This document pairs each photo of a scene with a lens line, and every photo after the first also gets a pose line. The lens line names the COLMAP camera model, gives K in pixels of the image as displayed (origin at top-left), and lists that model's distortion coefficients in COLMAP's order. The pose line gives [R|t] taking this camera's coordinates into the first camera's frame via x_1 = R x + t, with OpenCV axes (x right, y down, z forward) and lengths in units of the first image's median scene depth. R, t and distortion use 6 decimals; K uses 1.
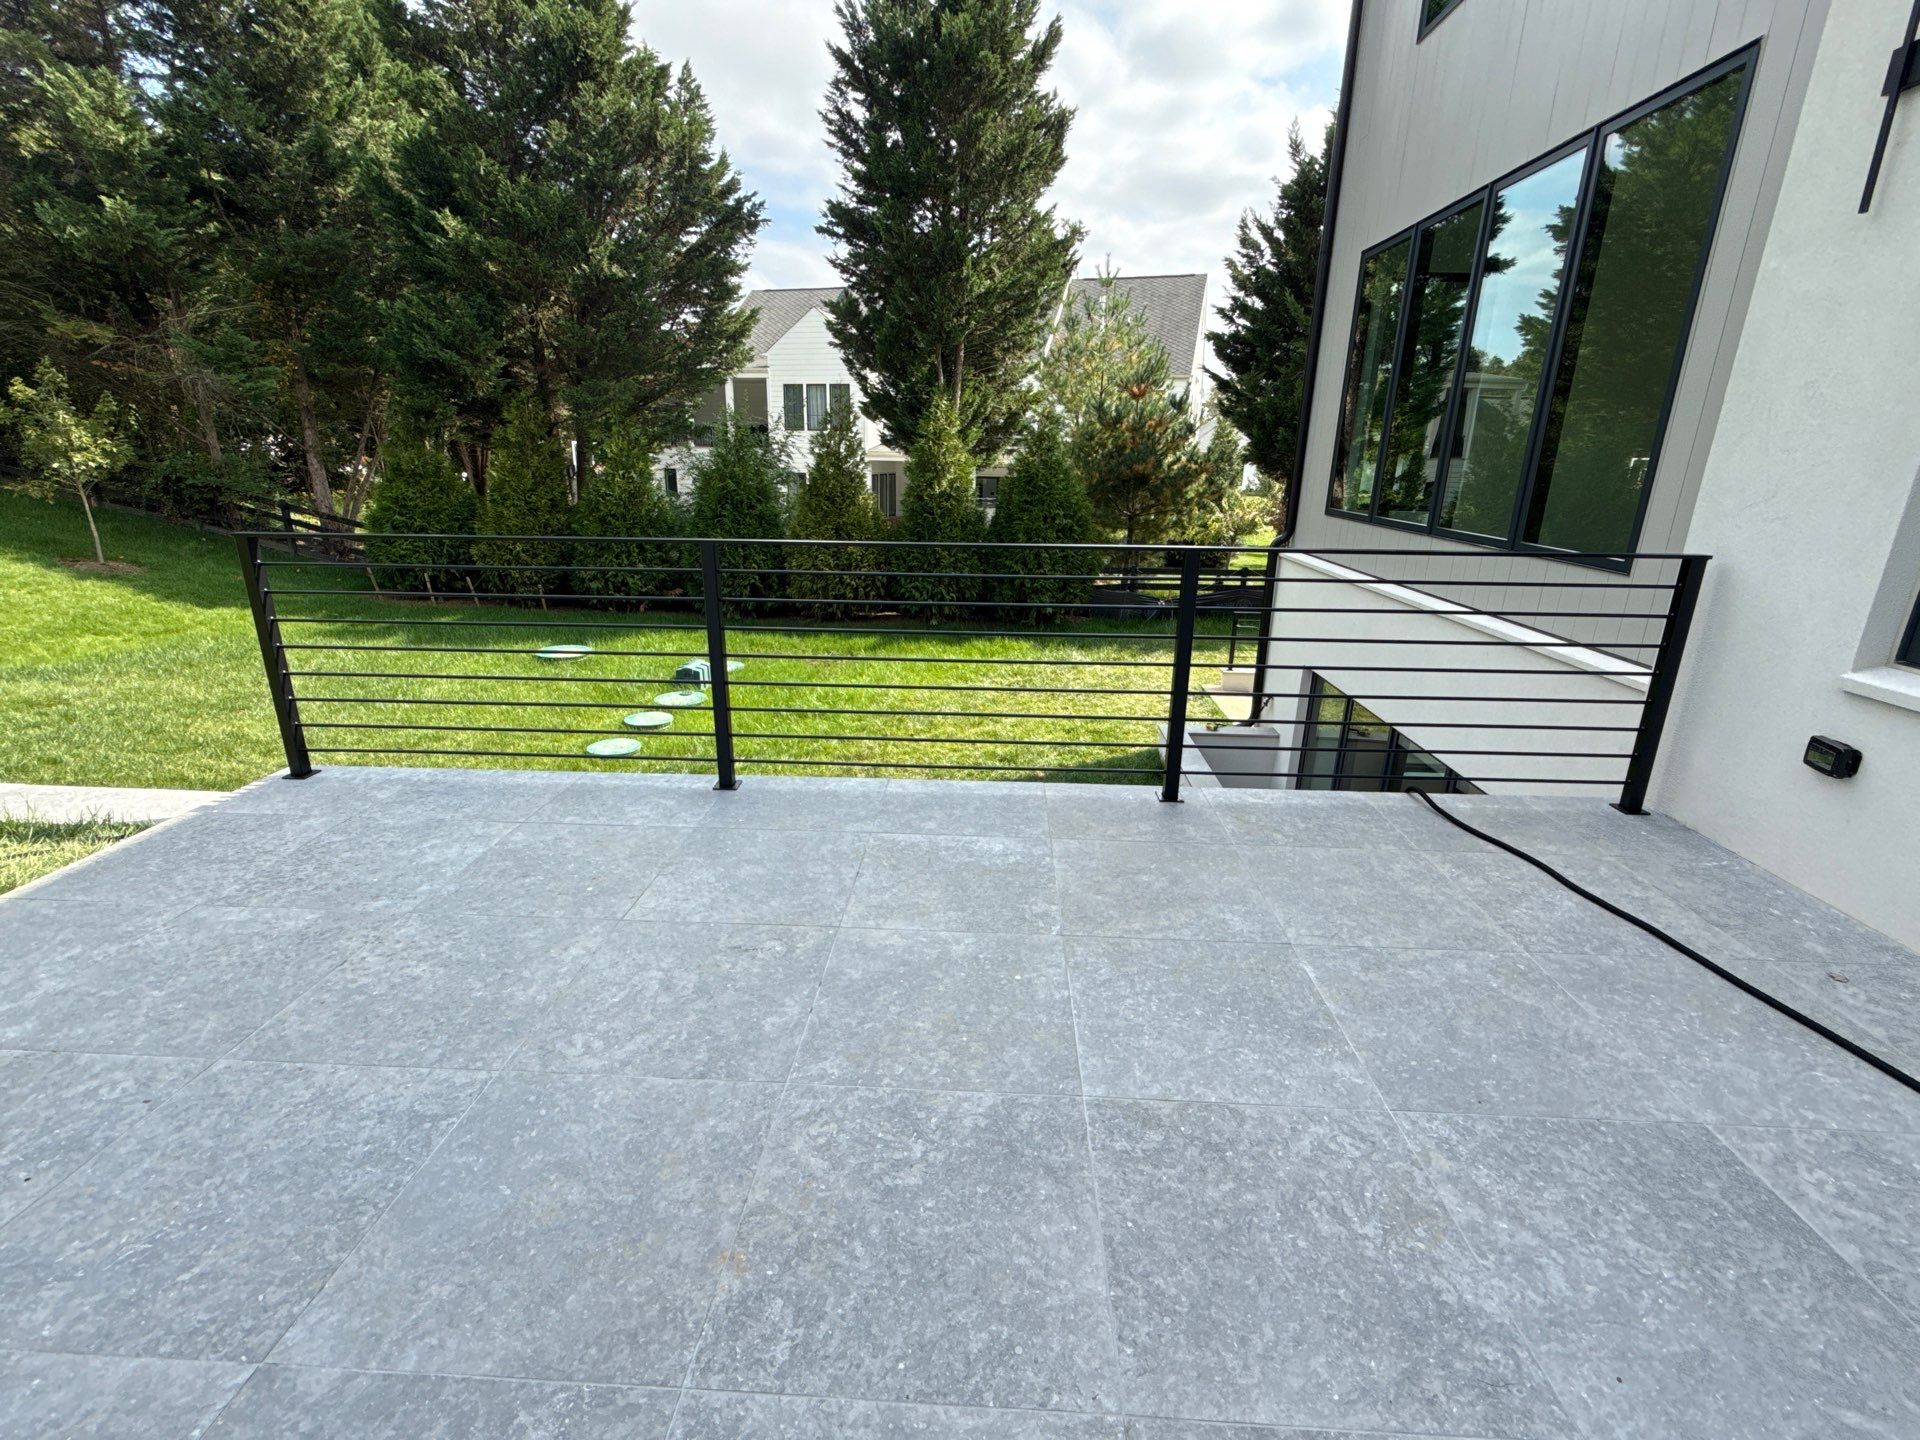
lens RADIAL K [[856.9, 0, 960.0], [0, 856.9, 720.0], [0, 0, 1]] dist [0.001407, 0.001272]
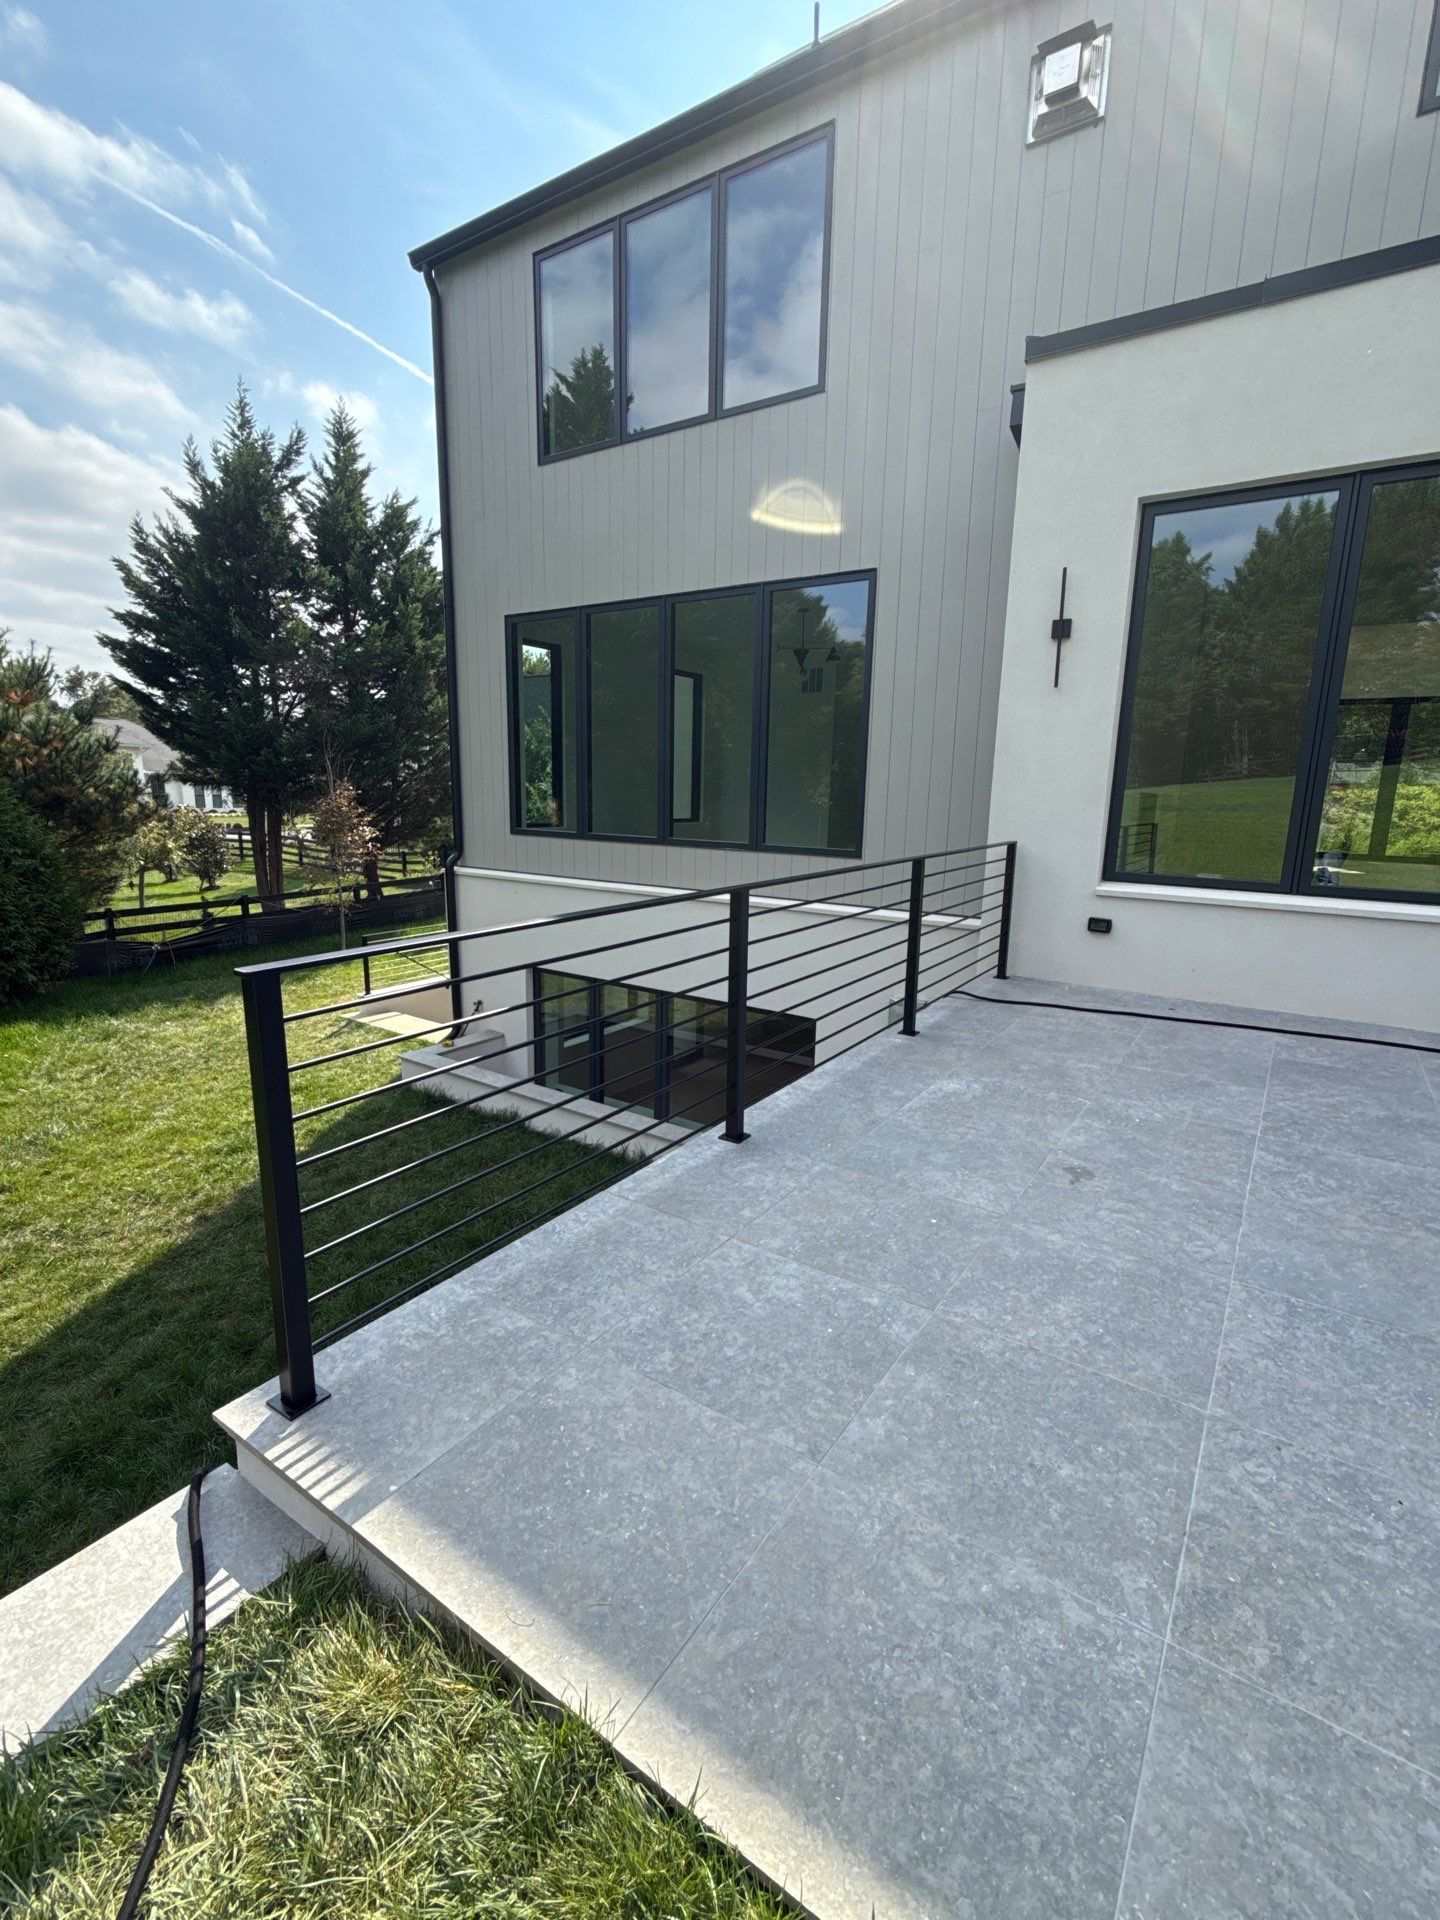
lens RADIAL K [[856.9, 0, 721.5], [0, 856.9, 960.5], [0, 0, 1]] dist [0.001407, 0.001272]
pose [[0.522116, -0.173050, 0.835134, -1.258099], [0.243270, 0.968738, 0.048644, -0.198884], [-0.817444, 0.177765, 0.547891, 0.544433]]
